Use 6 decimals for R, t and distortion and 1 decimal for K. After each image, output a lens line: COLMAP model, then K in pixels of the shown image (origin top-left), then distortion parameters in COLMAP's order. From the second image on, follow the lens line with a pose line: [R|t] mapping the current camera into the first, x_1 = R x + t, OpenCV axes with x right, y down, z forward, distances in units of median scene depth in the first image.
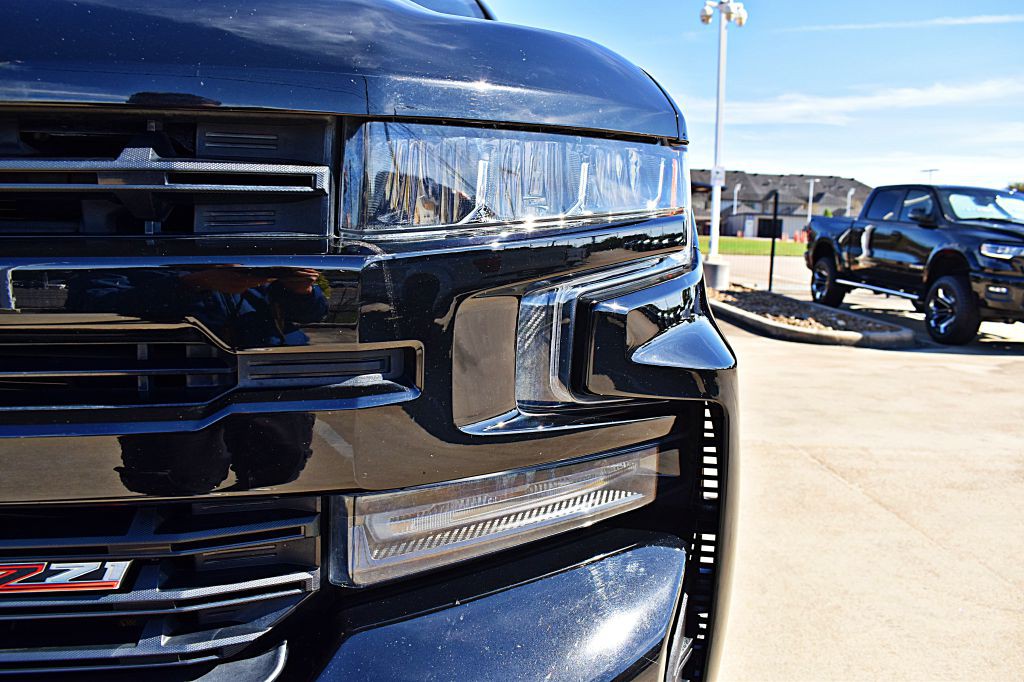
lens RADIAL K [[791.6, 0, 506.9], [0, 791.6, 336.5], [0, 0, 1]] dist [-0.099136, 0.017295]
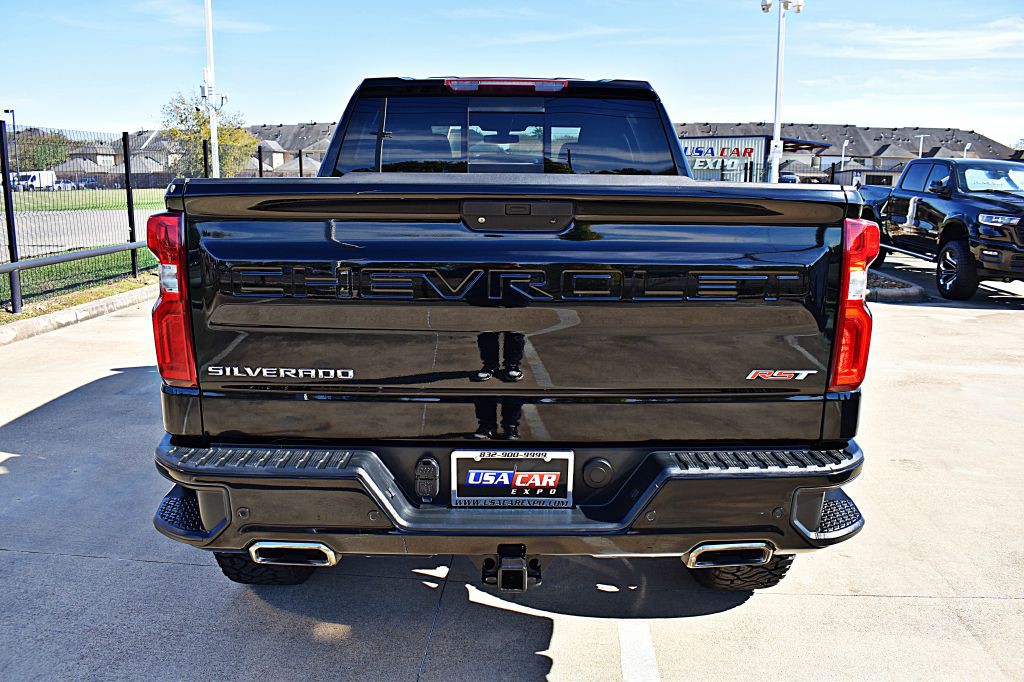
lens RADIAL K [[791.6, 0, 506.9], [0, 791.6, 336.5], [0, 0, 1]] dist [-0.099136, 0.017295]
pose [[0.991151, 0.009090, -0.132425, 0.054810], [-0.002044, 0.998579, 0.053244, 0.005612], [0.132721, -0.052502, 0.989762, -0.245167]]
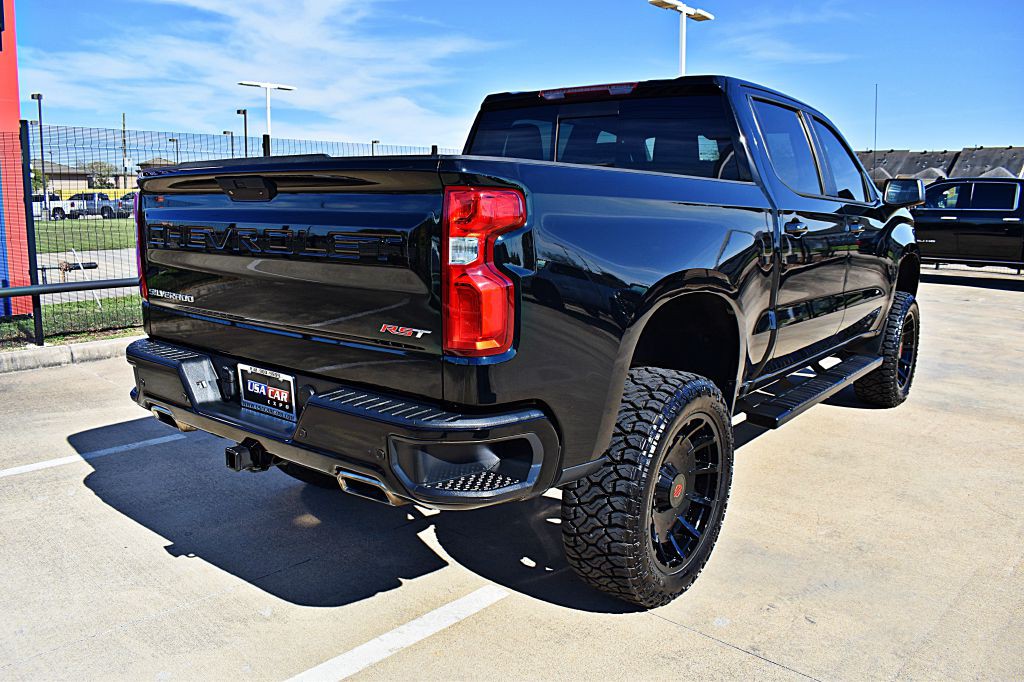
lens RADIAL K [[791.6, 0, 506.9], [0, 791.6, 336.5], [0, 0, 1]] dist [-0.099136, 0.017295]
pose [[0.687724, 0.104244, -0.718449, 0.274642], [-0.096397, 0.993986, 0.051949, 0.013041], [0.719544, 0.033529, 0.693637, -0.171524]]
